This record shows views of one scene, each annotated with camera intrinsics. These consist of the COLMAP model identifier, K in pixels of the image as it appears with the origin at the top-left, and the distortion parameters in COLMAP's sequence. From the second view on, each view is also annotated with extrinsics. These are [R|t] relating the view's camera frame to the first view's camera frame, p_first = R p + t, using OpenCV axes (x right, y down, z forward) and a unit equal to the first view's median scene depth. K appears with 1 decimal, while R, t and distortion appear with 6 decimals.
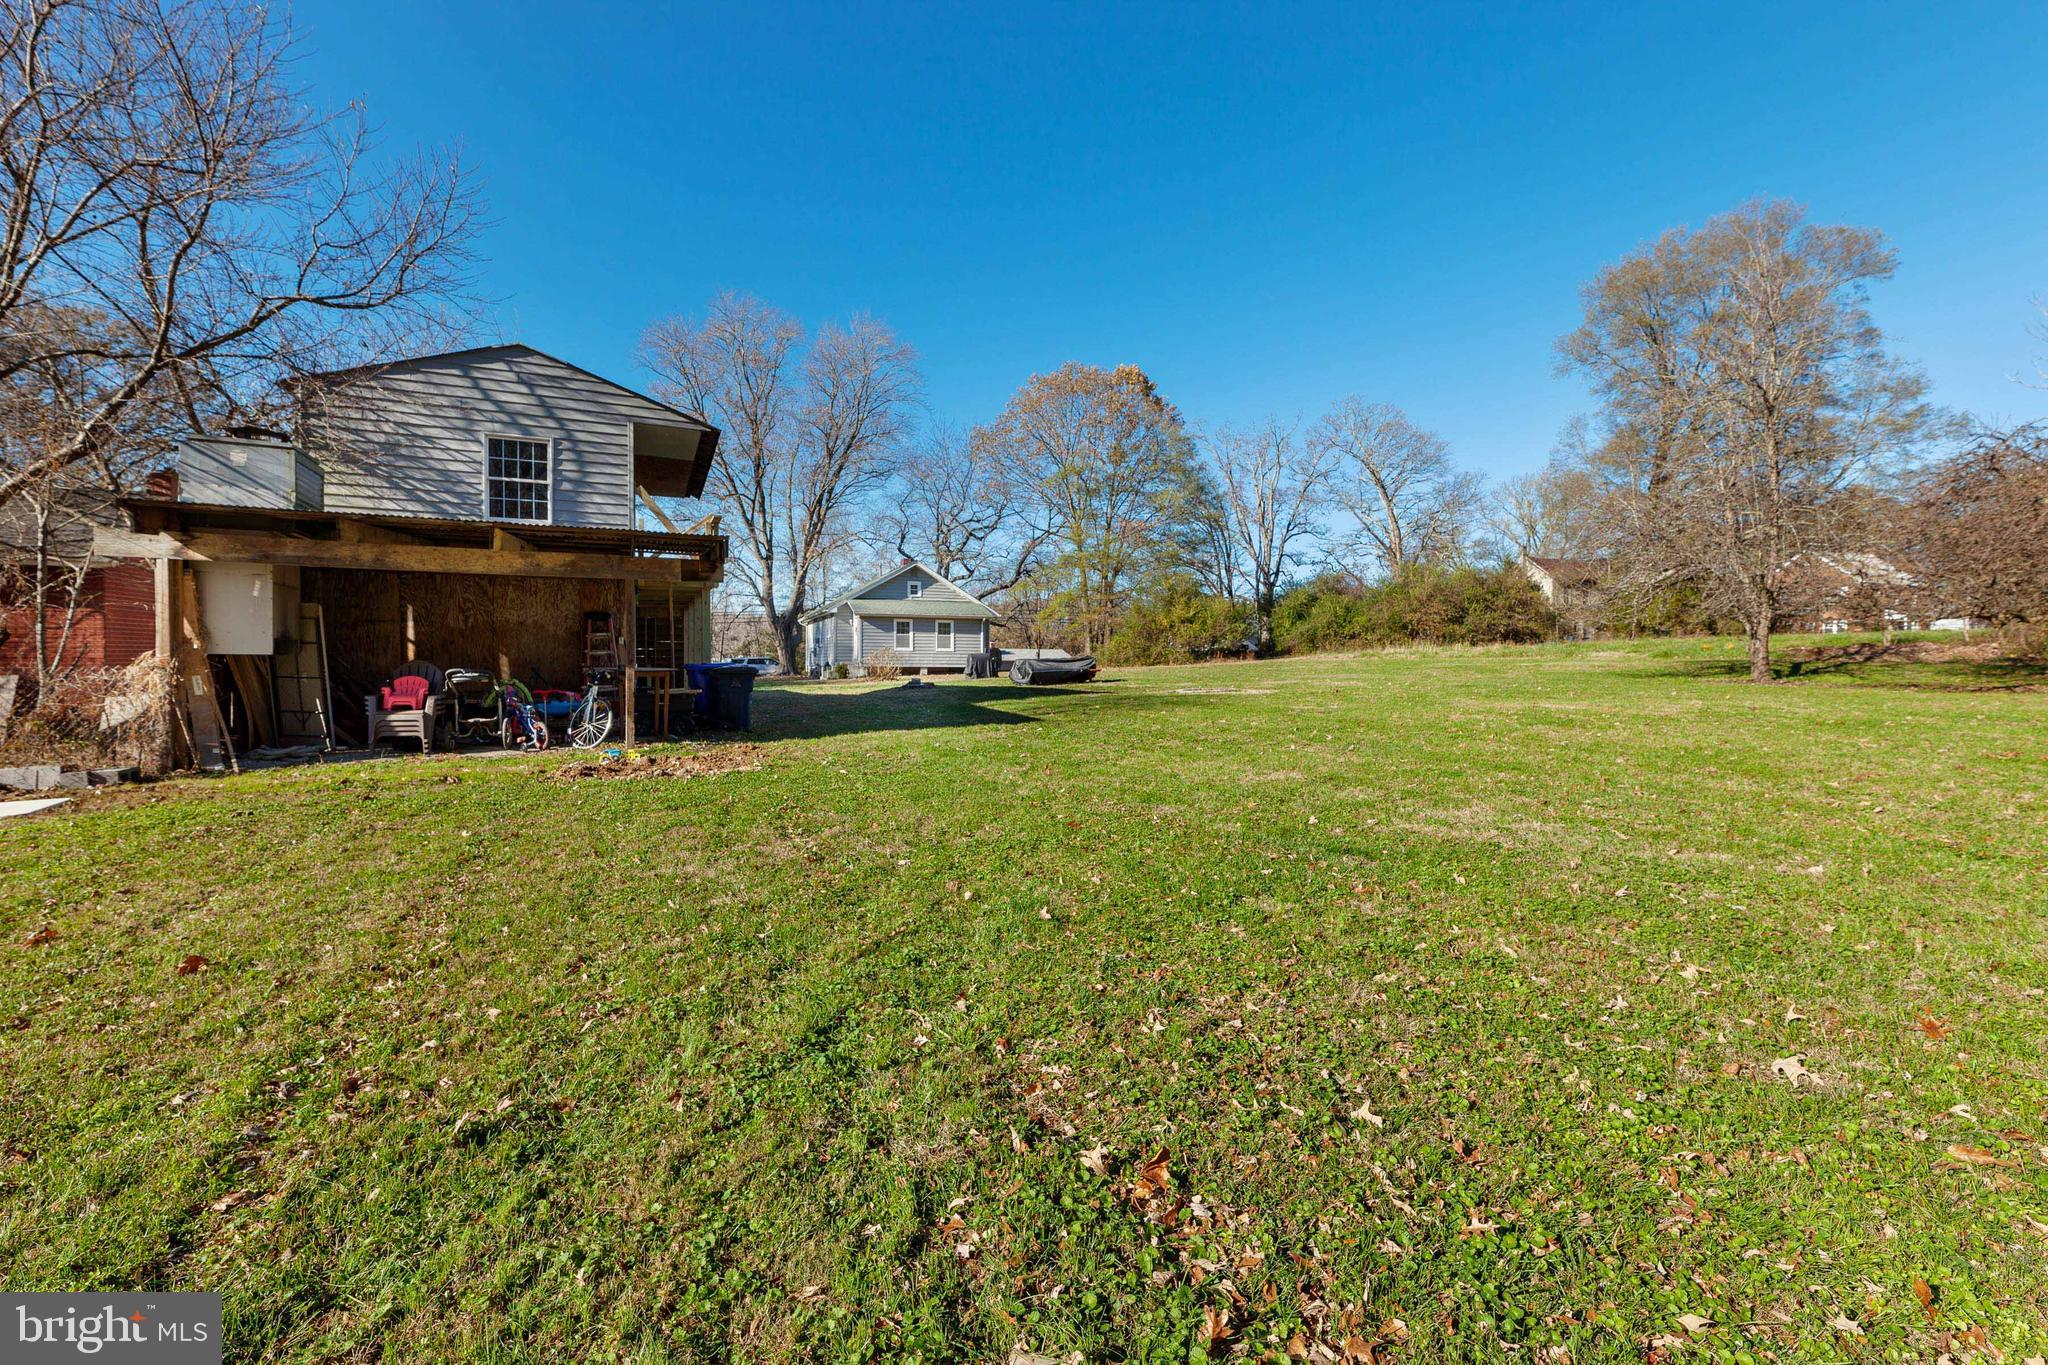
lens RADIAL K [[910.7, 0, 1071.1], [0, 910.7, 686.7], [0, 0, 1]] dist [0.002001, 0.000155]
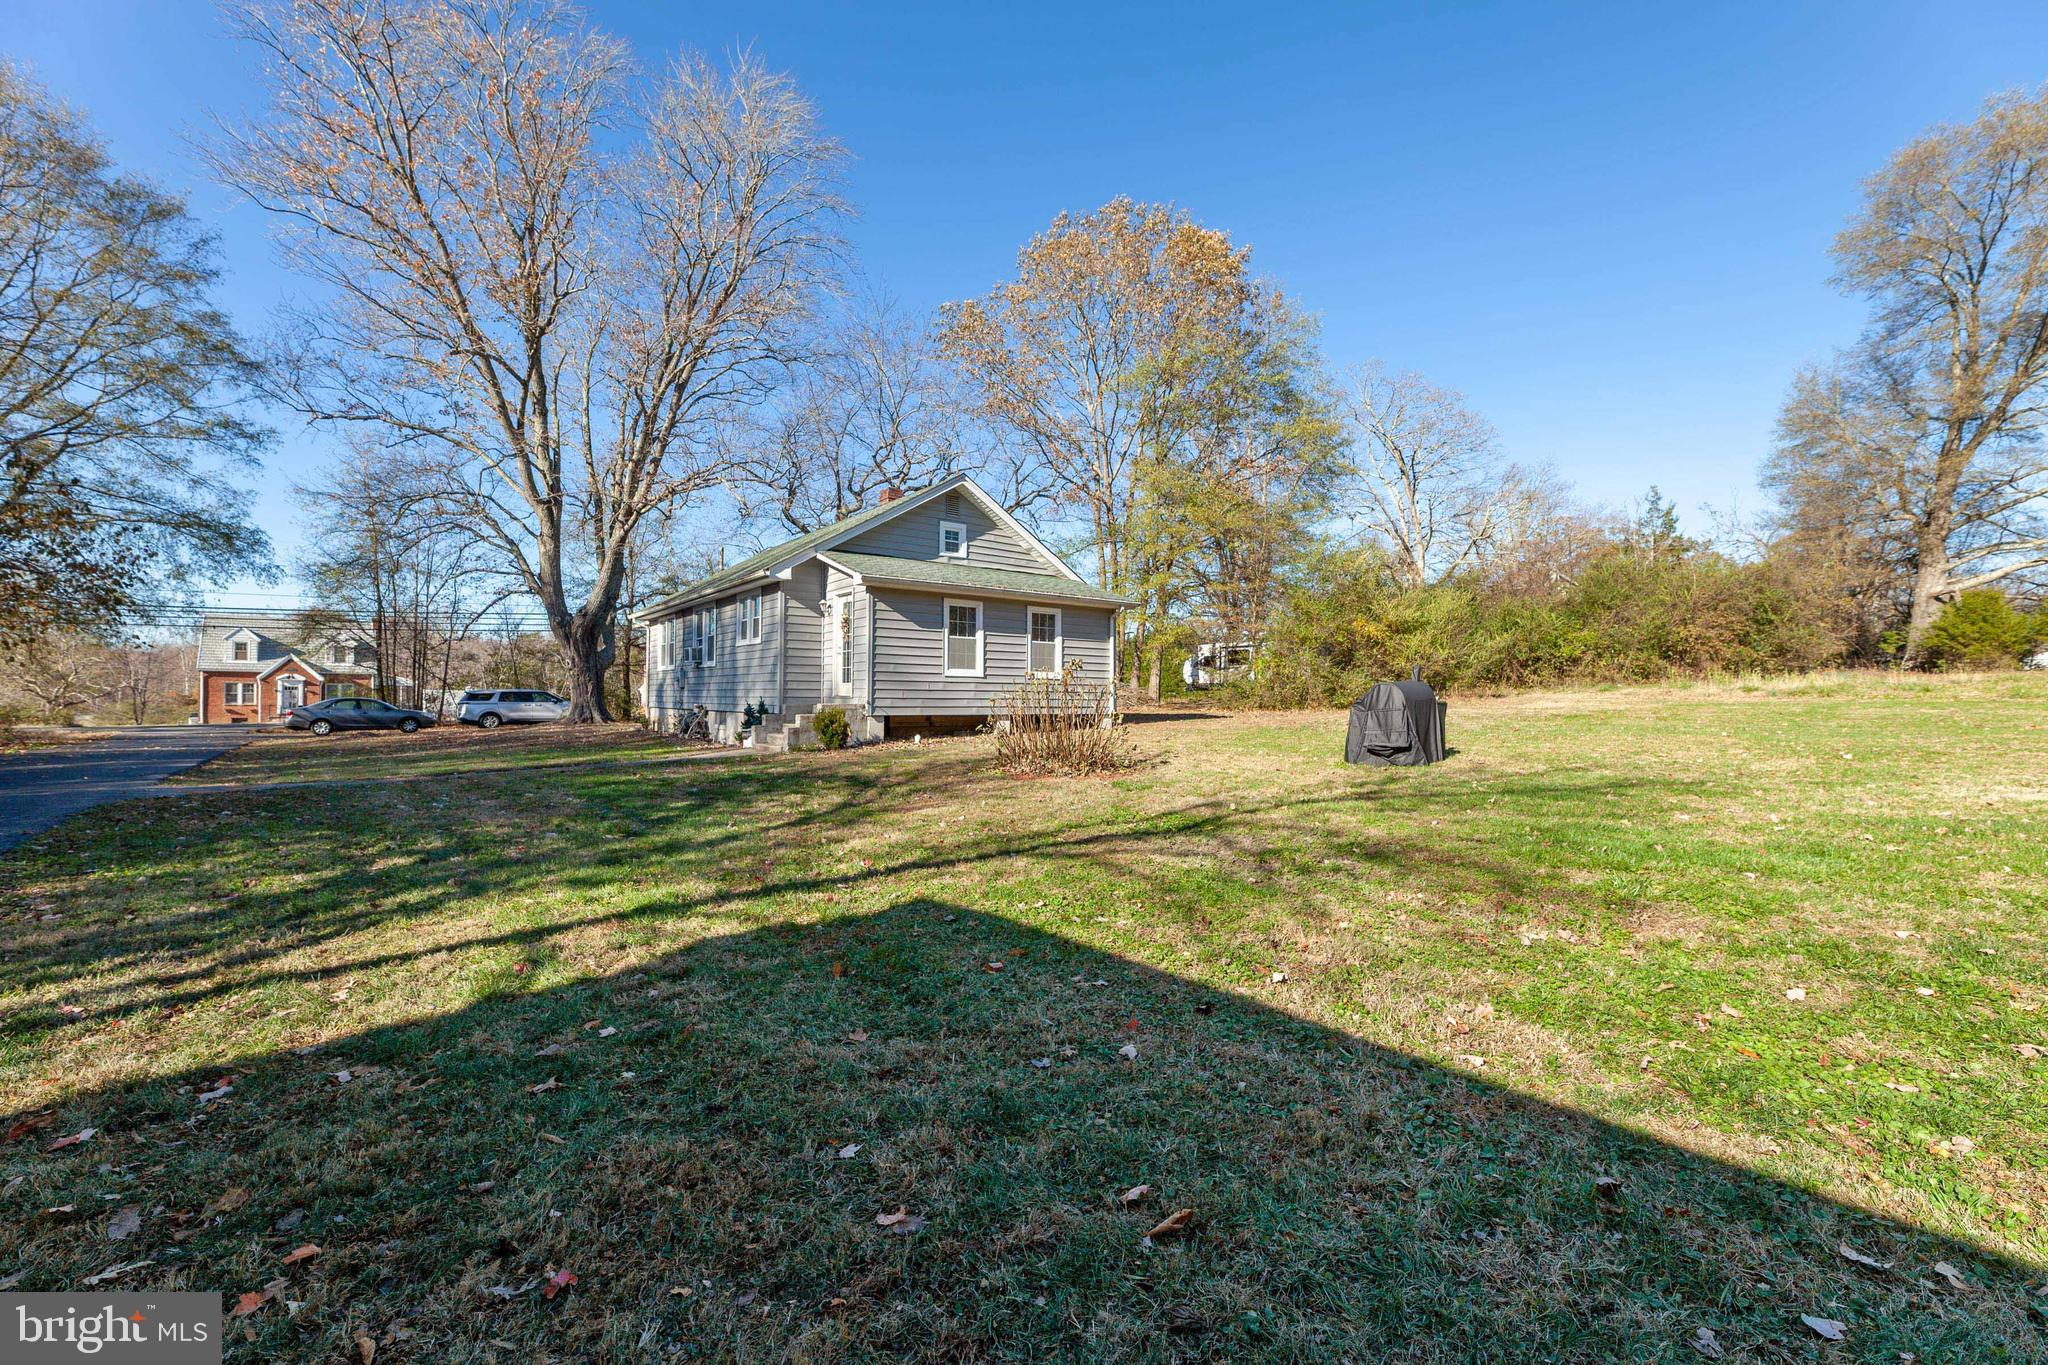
lens RADIAL K [[857.7, 0, 1024.0], [0, 857.7, 682.5], [0, 0, 1]] dist [0.015225, -0.000134]
pose [[0.972080, 0.006782, 0.234554, -0.295384], [0.003060, 0.999131, -0.041570, -0.024374], [-0.234632, 0.041127, 0.971214, 0.732303]]
